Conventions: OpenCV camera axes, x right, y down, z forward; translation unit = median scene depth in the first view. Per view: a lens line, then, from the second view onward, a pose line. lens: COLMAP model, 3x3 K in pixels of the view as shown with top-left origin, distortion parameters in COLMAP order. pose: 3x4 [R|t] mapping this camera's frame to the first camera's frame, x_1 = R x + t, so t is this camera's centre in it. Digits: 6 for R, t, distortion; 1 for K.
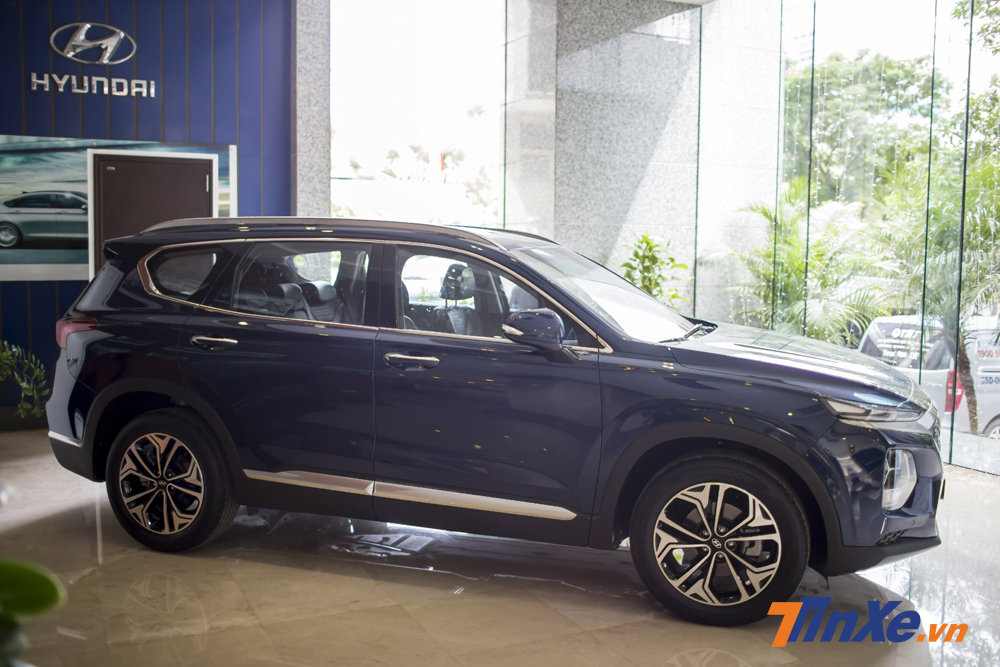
lens RADIAL K [[970.0, 0, 504.0], [0, 970.0, 337.5], [0, 0, 1]] dist [-0.041549, 0.000000]
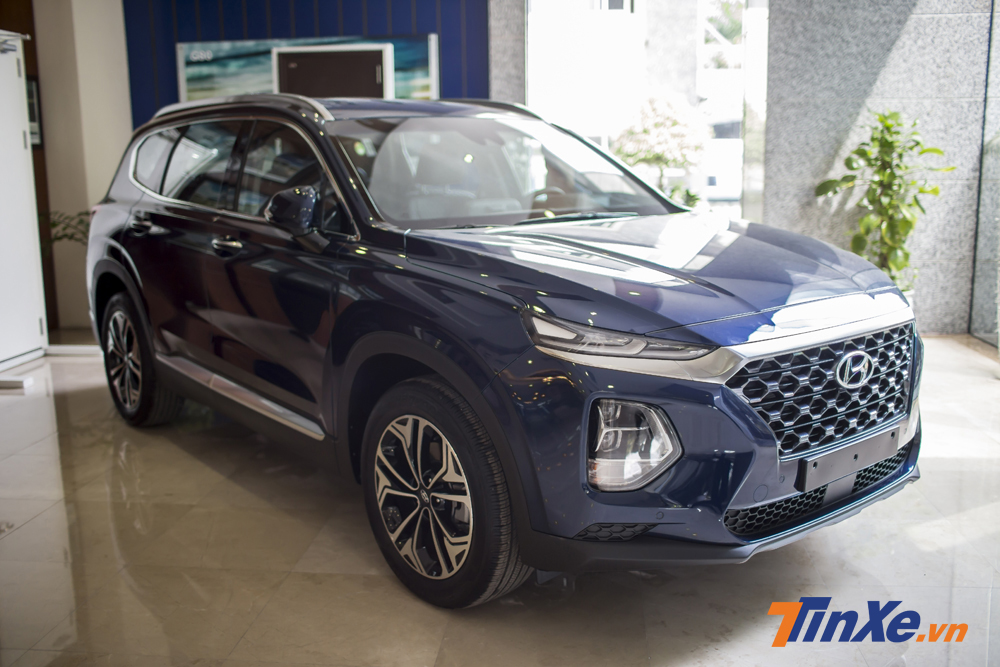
lens RADIAL K [[970.0, 0, 500.7], [0, 970.0, 326.0], [0, 0, 1]] dist [-0.041549, 0.000000]
pose [[0.846413, 0.073334, -0.527453, 0.303032], [-0.030389, 0.995510, 0.089644, 0.004671], [0.531659, -0.059847, 0.844841, 0.181791]]
